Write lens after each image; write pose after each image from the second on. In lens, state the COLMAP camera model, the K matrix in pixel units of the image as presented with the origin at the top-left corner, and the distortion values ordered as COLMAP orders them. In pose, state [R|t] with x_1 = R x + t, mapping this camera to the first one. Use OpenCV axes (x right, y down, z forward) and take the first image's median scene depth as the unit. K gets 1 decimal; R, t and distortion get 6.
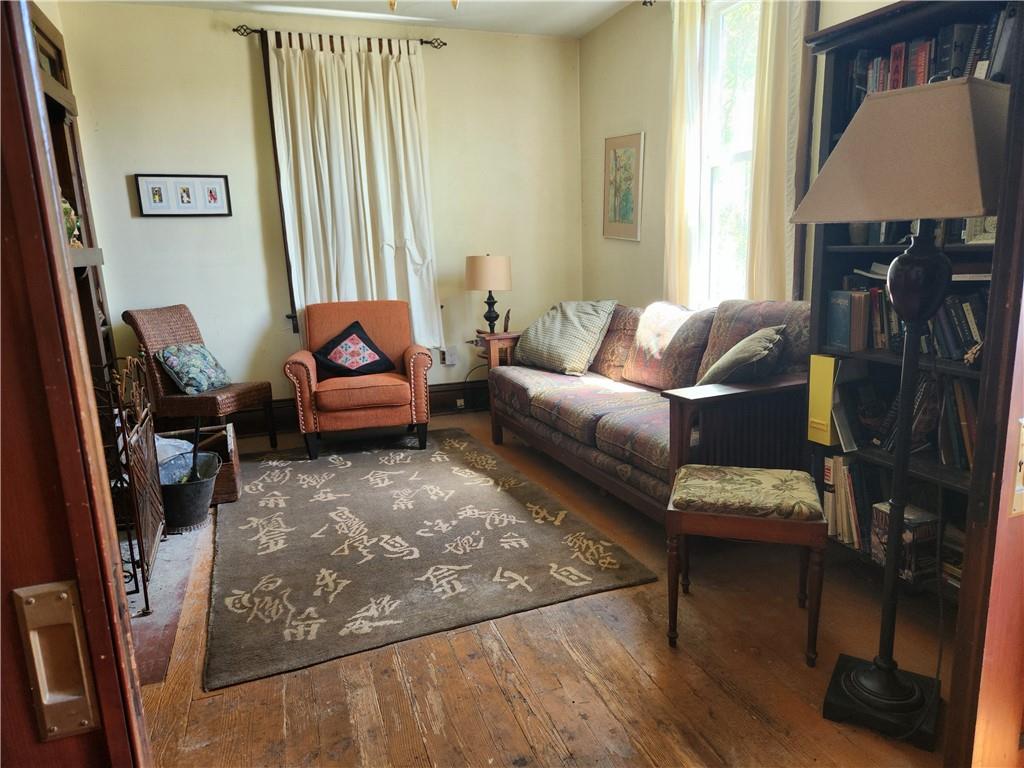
lens RADIAL K [[684.5, 0, 515.3], [0, 684.5, 393.1], [0, 0, 1]] dist [0.068277, -0.054877]
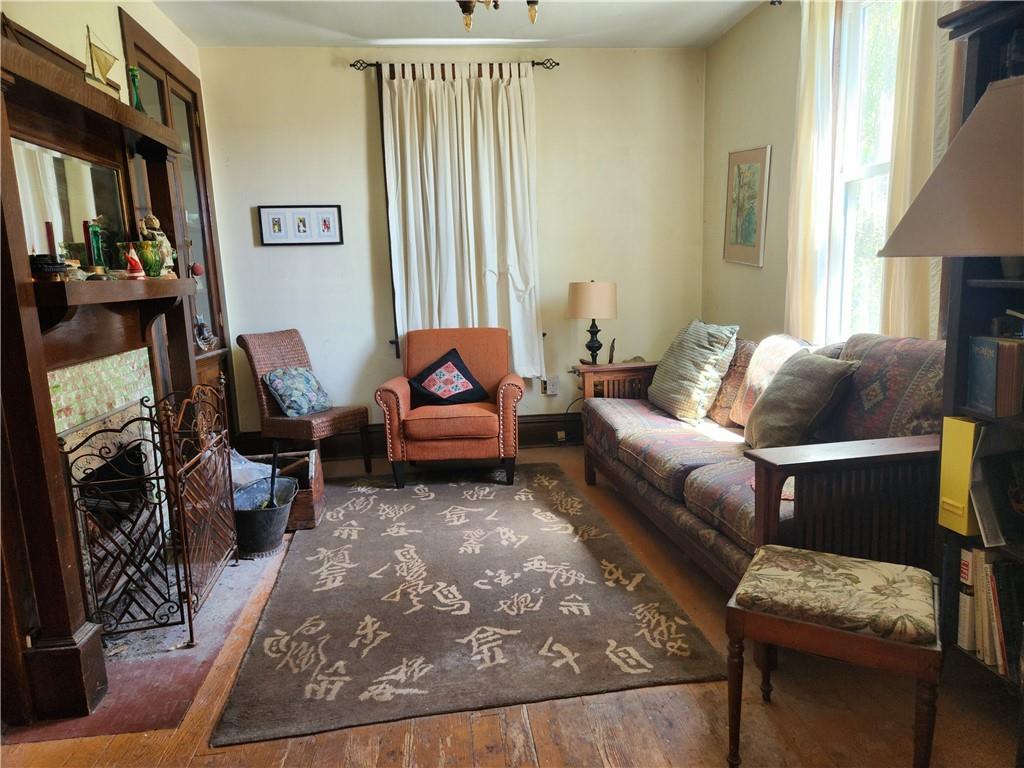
lens RADIAL K [[684.5, 0, 508.2], [0, 684.5, 390.7], [0, 0, 1]] dist [0.068277, -0.054877]
pose [[0.974692, 0.037602, -0.220366, 0.079361], [-0.044328, 0.998688, -0.025656, -0.028412], [0.219112, 0.034775, 0.975080, 0.080140]]
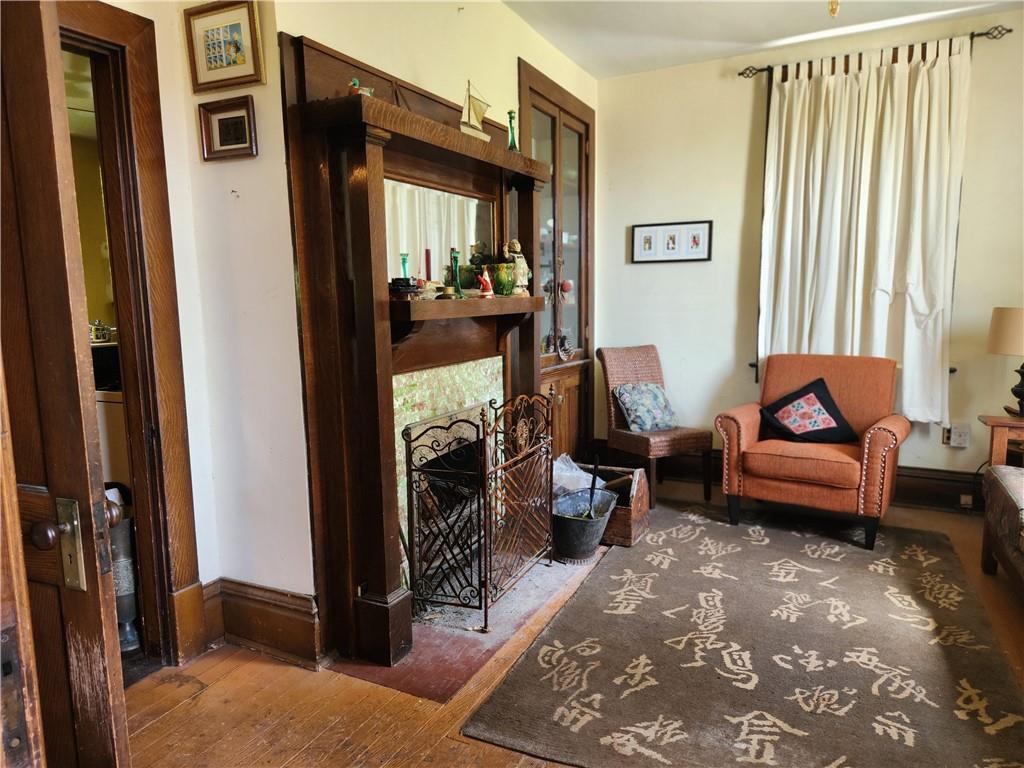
lens RADIAL K [[684.5, 0, 512.5], [0, 684.5, 387.0], [0, 0, 1]] dist [0.068277, -0.054877]
pose [[0.689133, 0.121483, -0.714379, 0.153565], [-0.158902, 0.987187, 0.014588, -0.057058], [0.706997, 0.103463, 0.699607, 0.158598]]
